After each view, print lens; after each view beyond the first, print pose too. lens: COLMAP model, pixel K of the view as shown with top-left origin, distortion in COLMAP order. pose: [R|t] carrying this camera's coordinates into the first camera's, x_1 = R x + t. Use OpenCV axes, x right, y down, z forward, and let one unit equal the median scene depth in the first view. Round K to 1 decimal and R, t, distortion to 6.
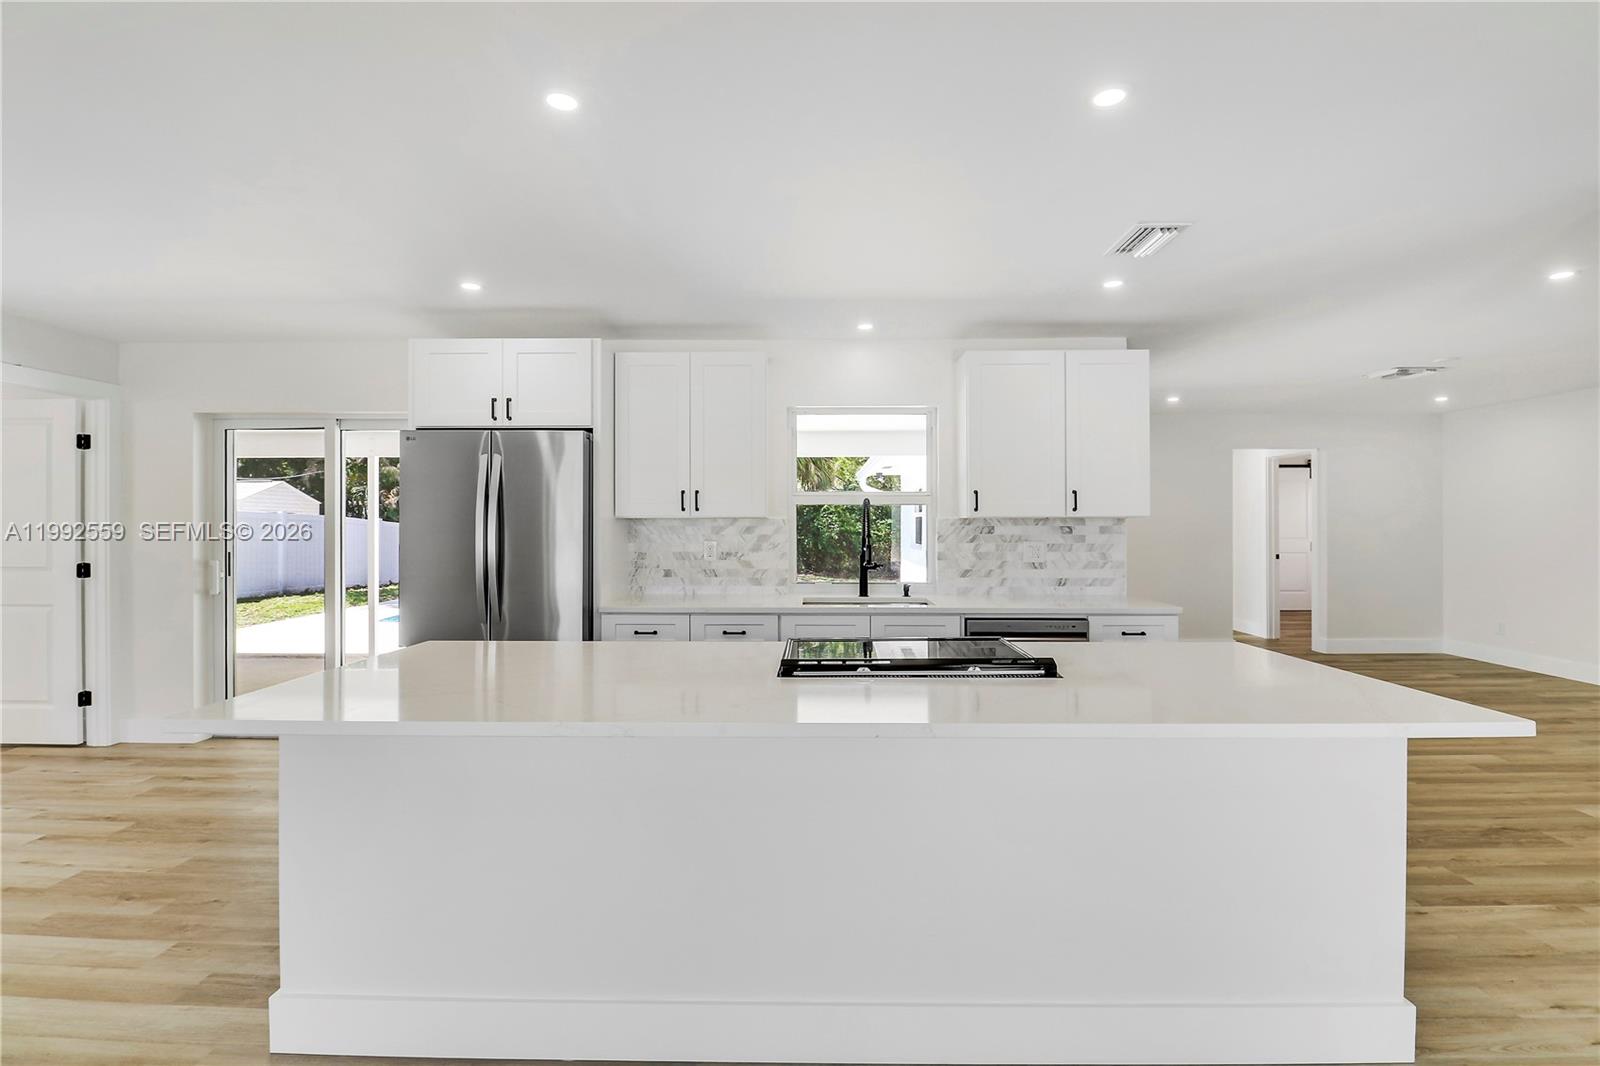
lens RADIAL K [[740.6, 0, 799.8], [0, 740.6, 520.5], [0, 0, 1]] dist [0.002835, -0.013276]
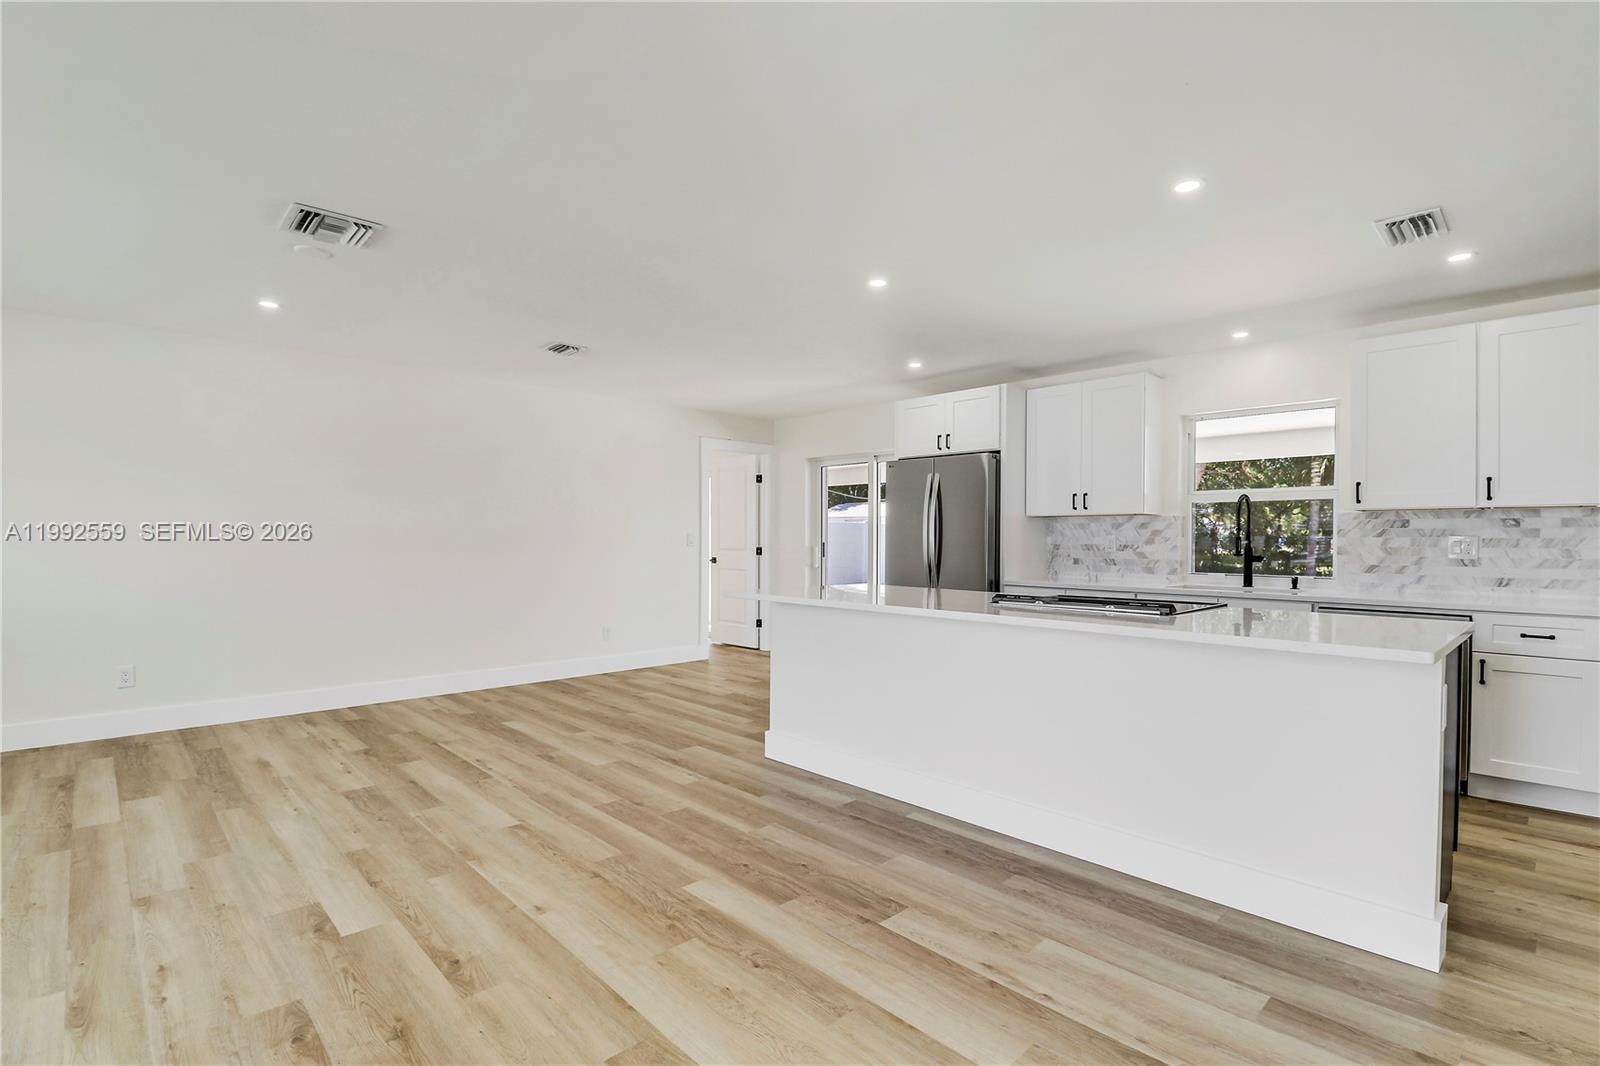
lens RADIAL K [[747.1, 0, 808.2], [0, 747.1, 539.7], [0, 0, 1]] dist [0.002436, -0.016127]
pose [[0.707581, 0.005483, -0.706611, 0.389316], [-0.002299, 0.999982, 0.005457, 0.029898], [0.706628, -0.002237, 0.707582, -0.199657]]
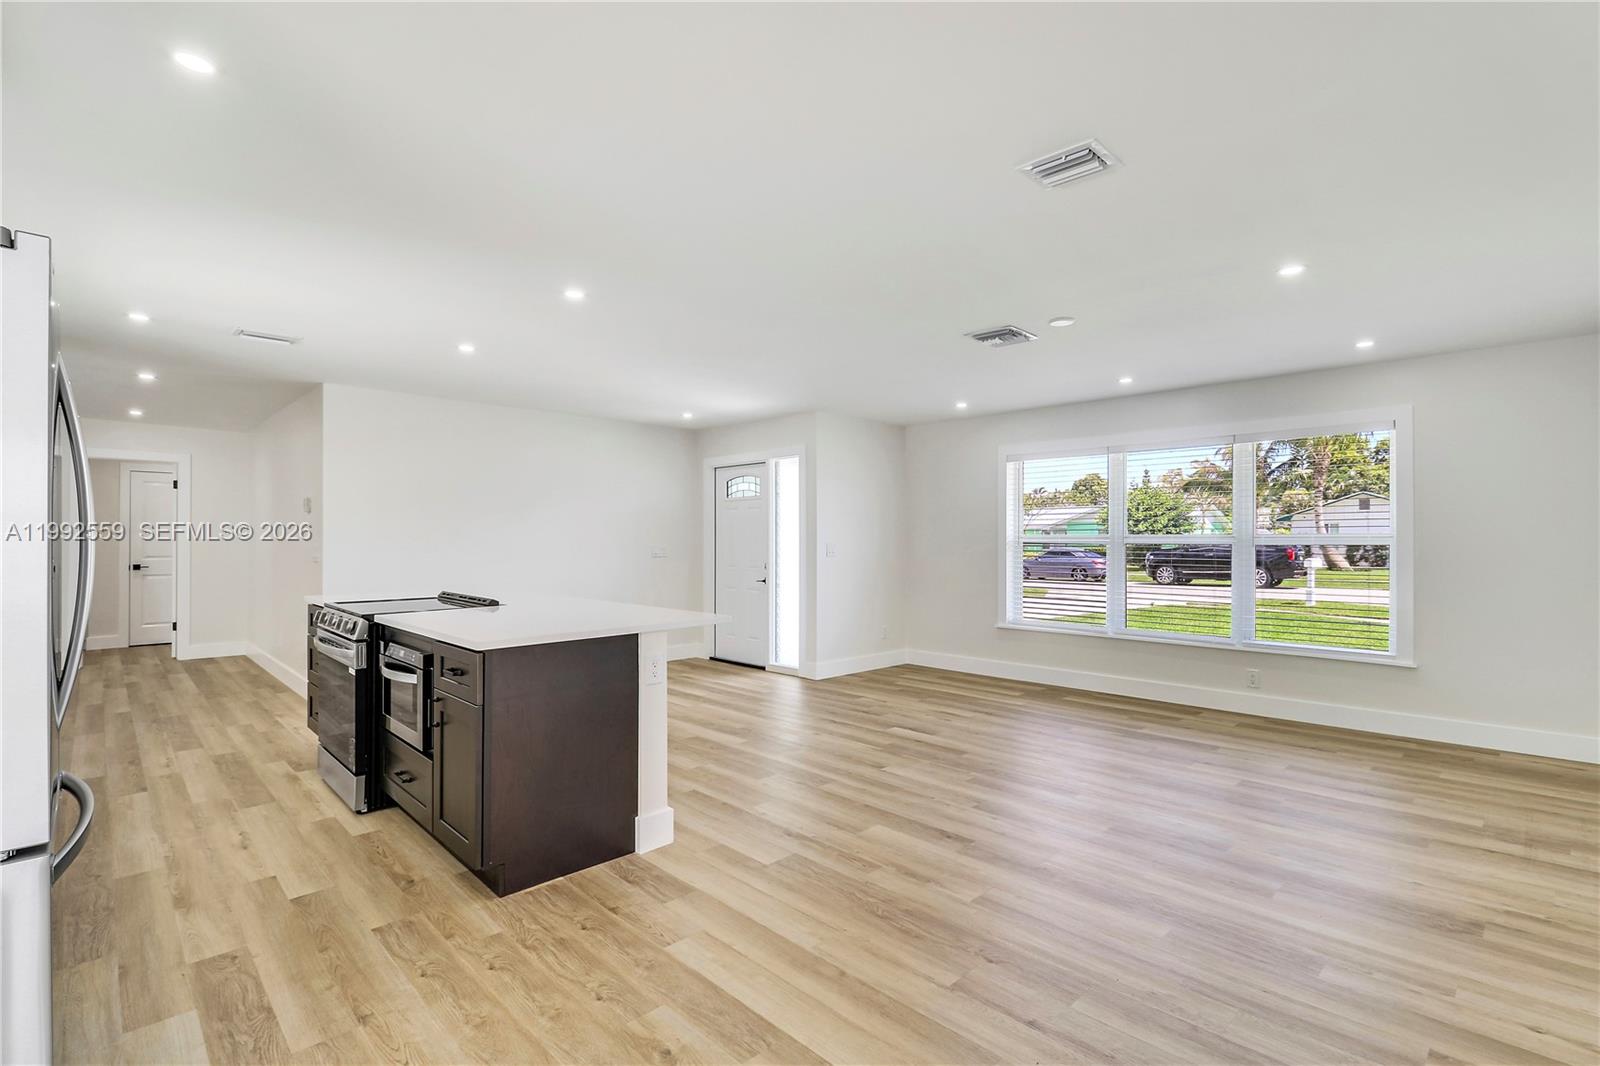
lens RADIAL K [[747.1, 0, 808.2], [0, 747.1, 539.7], [0, 0, 1]] dist [0.002436, -0.016127]
pose [[-0.710662, 0.004416, 0.703519, -0.889244], [0.000725, 0.999984, -0.005544, 0.022535], [-0.703533, -0.003430, -0.710655, 0.829760]]
